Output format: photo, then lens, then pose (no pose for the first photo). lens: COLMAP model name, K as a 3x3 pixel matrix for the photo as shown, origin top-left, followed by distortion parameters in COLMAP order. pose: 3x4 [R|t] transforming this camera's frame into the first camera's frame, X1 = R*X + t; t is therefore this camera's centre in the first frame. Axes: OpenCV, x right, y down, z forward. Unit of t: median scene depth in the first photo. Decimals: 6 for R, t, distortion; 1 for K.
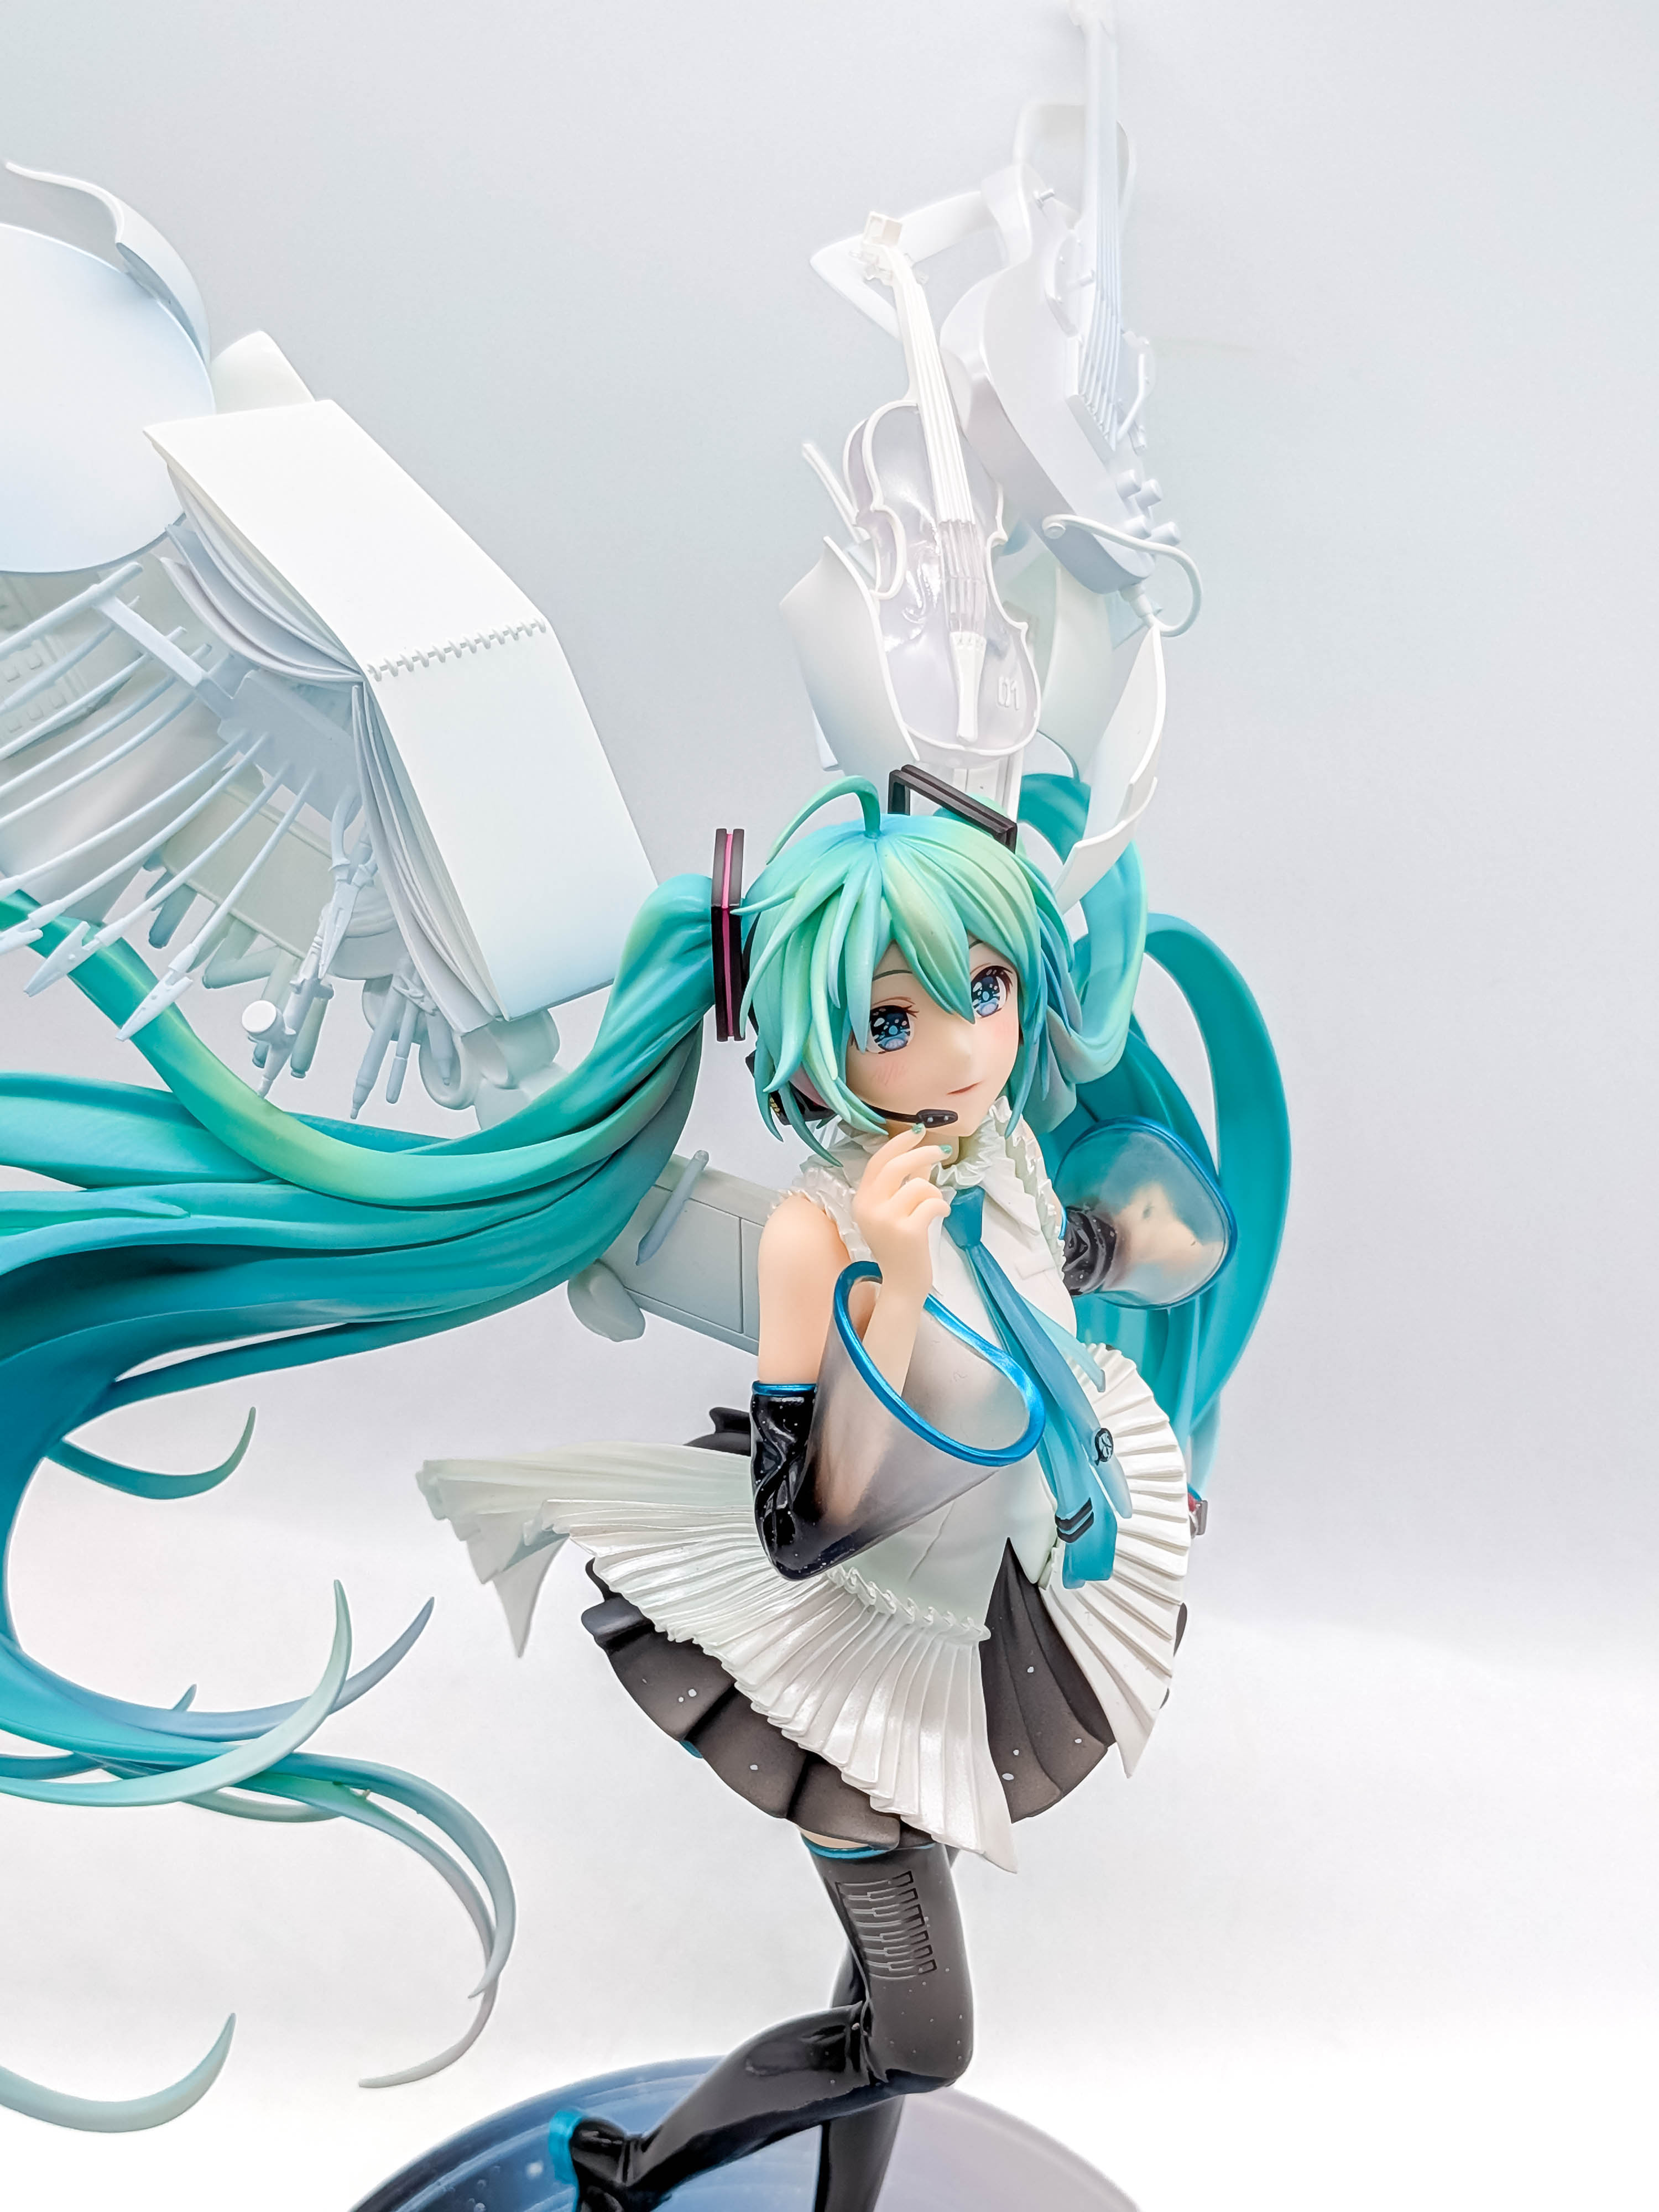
lens RADIAL K [[3262.3, 0, 933.8], [0, 3262.3, 1106.8], [0, 0, 1]] dist [0.090894, 0.000000]
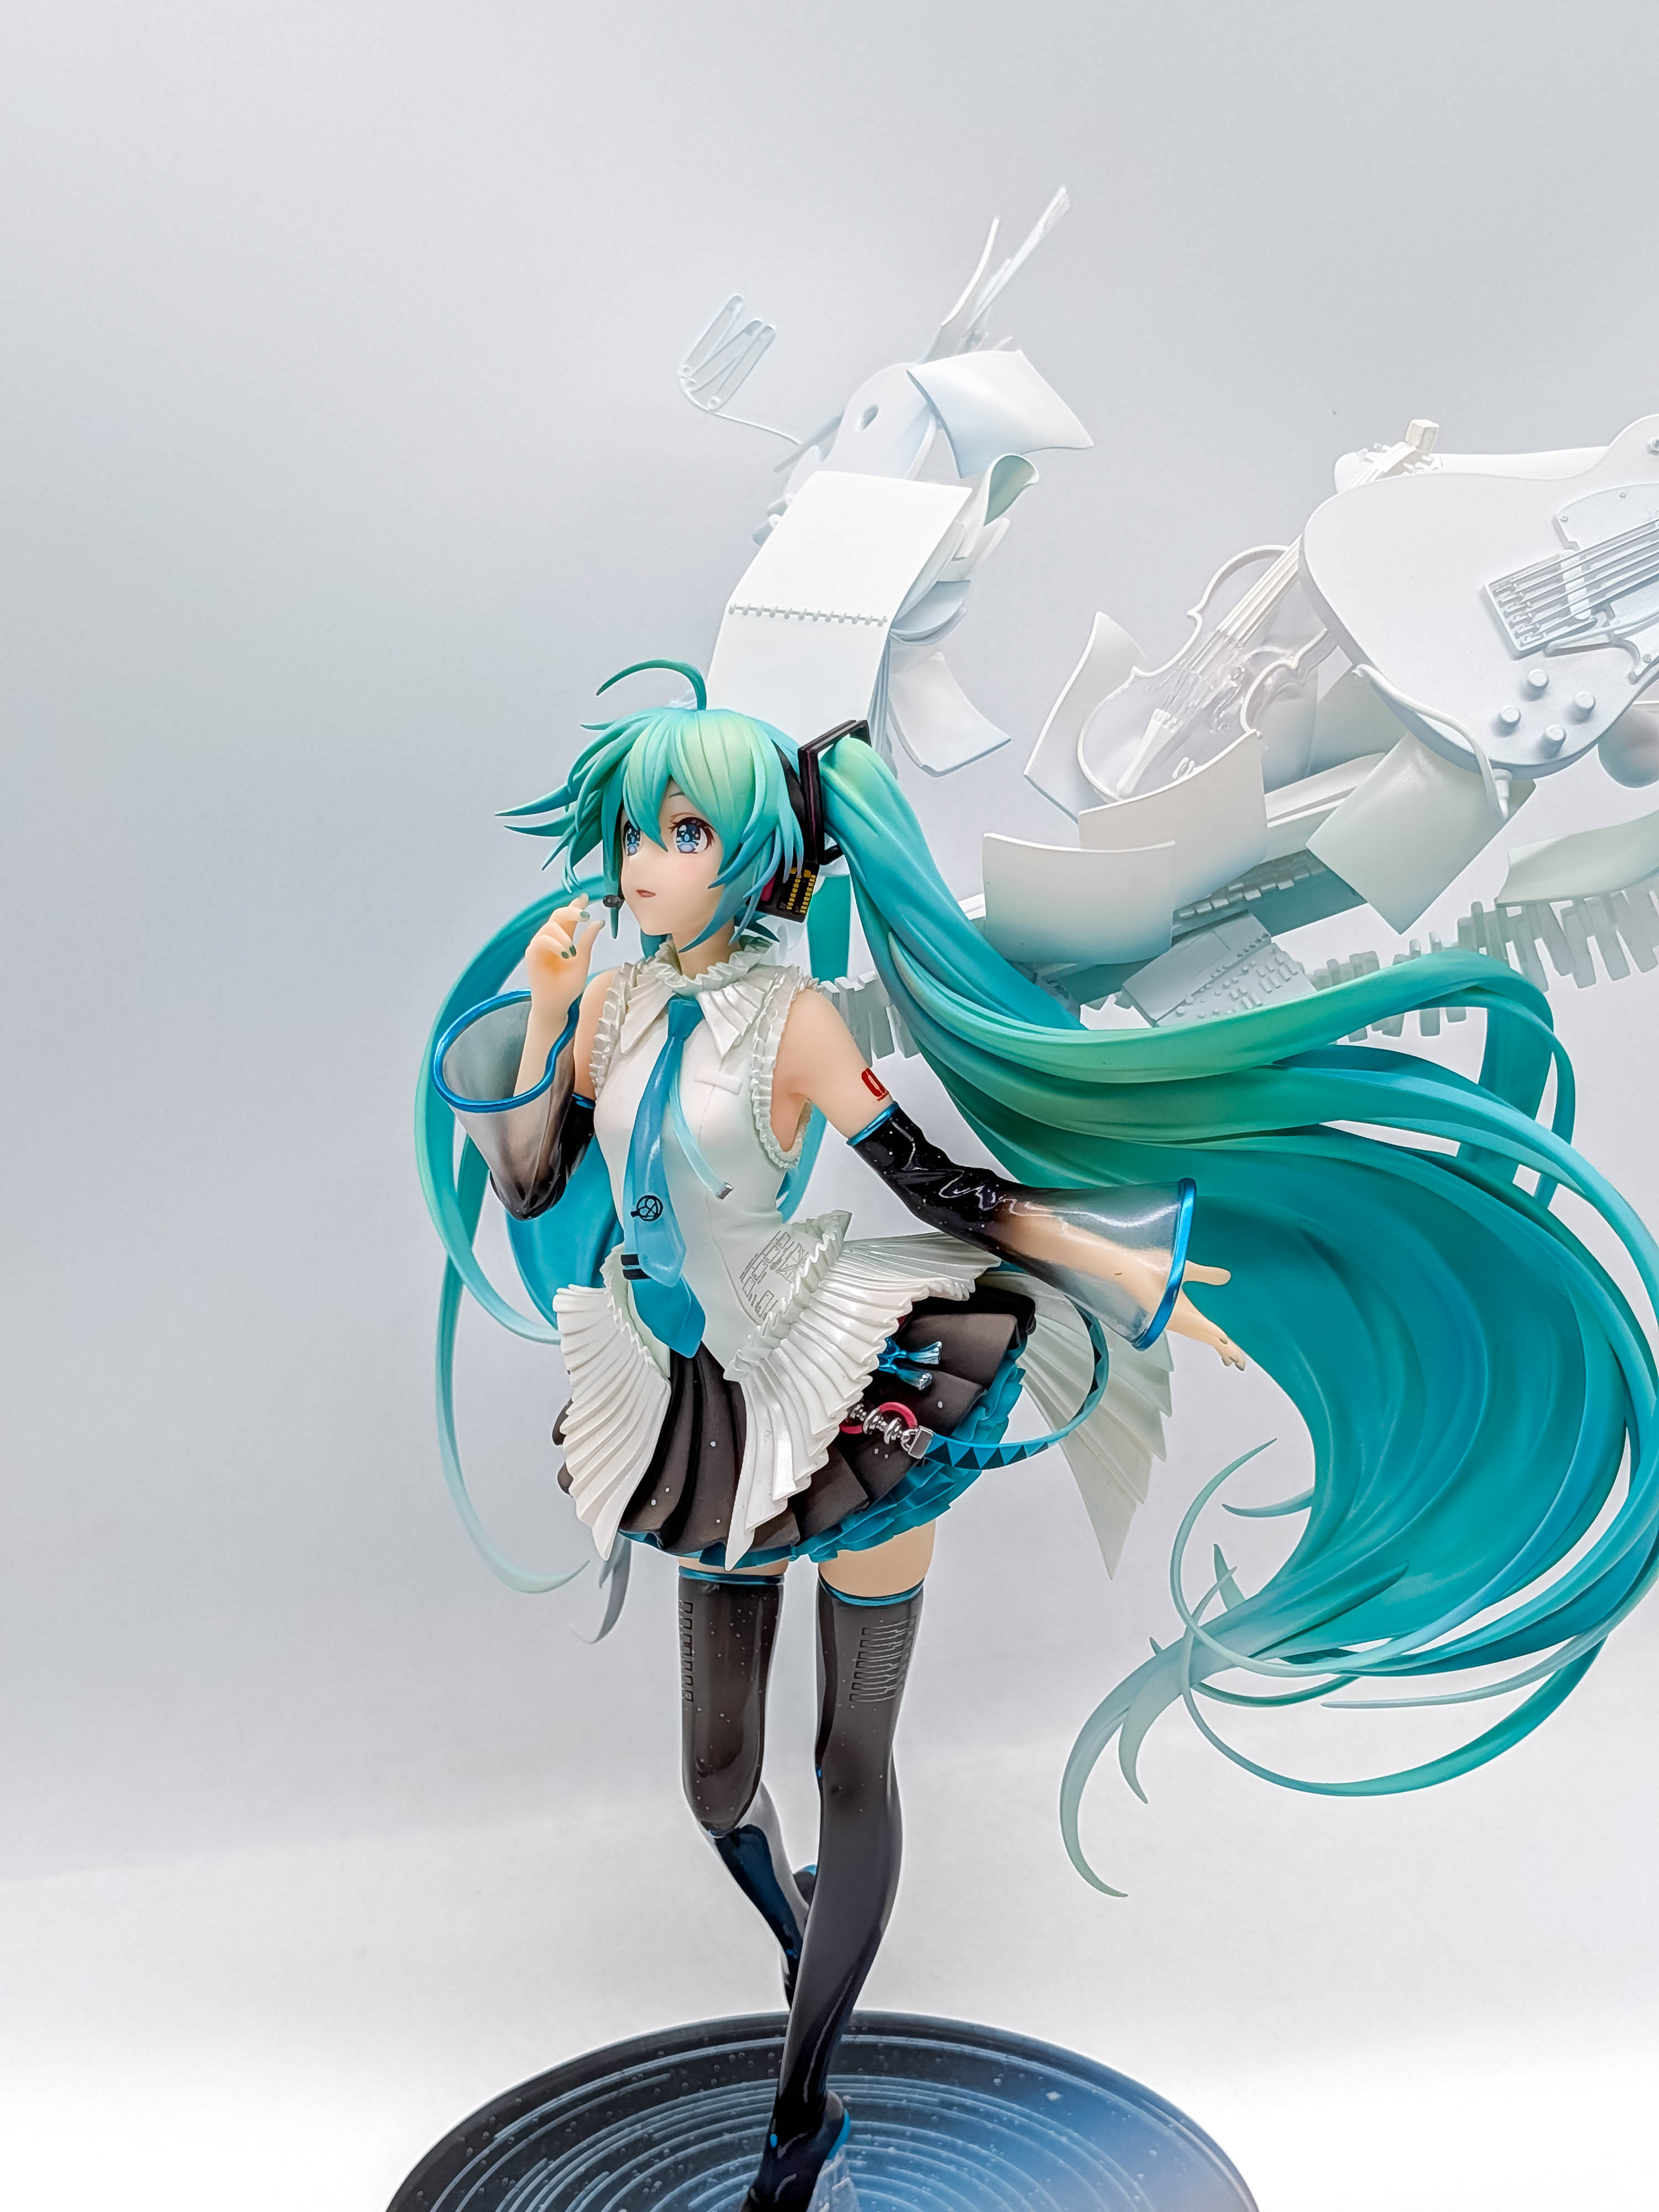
lens RADIAL K [[3262.3, 0, 886.1], [0, 3262.3, 1147.2], [0, 0, 1]] dist [0.090894, 0.000000]
pose [[0.292002, 0.217867, -0.931273, 1.211719], [-0.432431, 0.898573, 0.074628, -0.050910], [0.853076, 0.380919, 0.356597, 0.589068]]
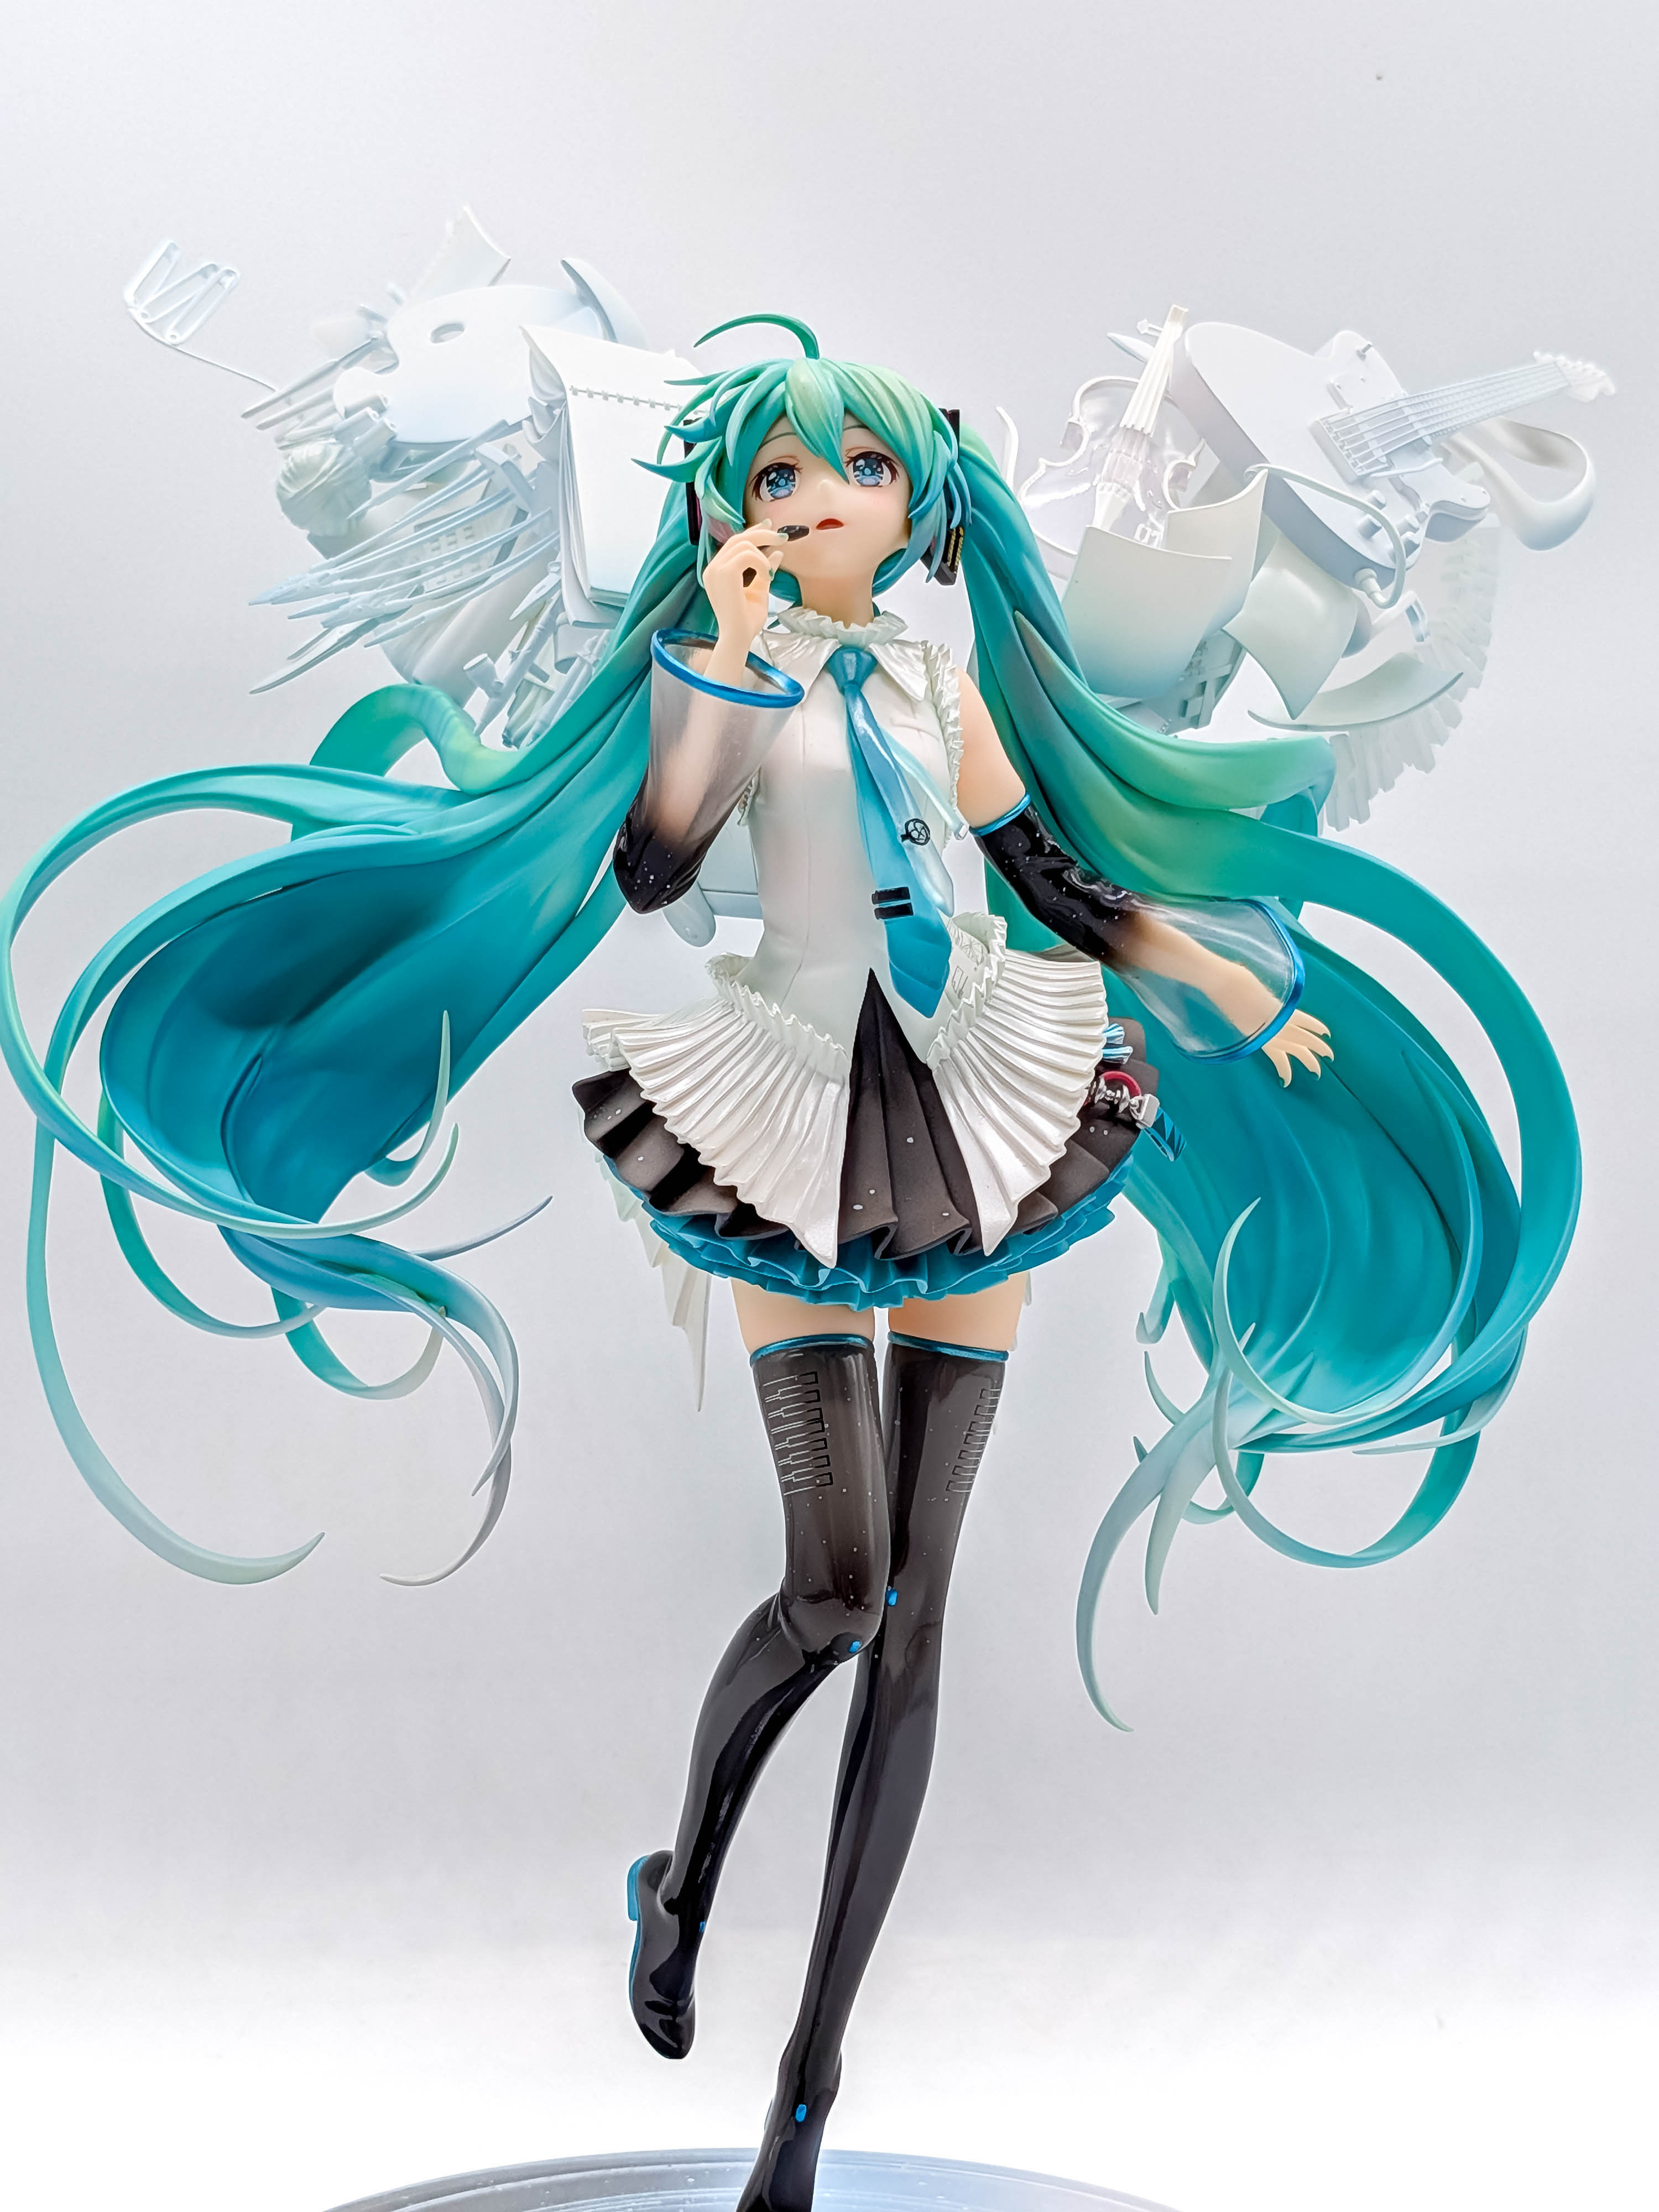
lens RADIAL K [[3262.3, 0, 795.2], [0, 3262.3, 1110.8], [0, 0, 1]] dist [0.090894, 0.000000]
pose [[0.842478, -0.037887, -0.537396, 0.602849], [-0.247171, 0.859154, -0.448063, 0.683293], [0.478682, 0.510312, 0.714454, 0.201094]]
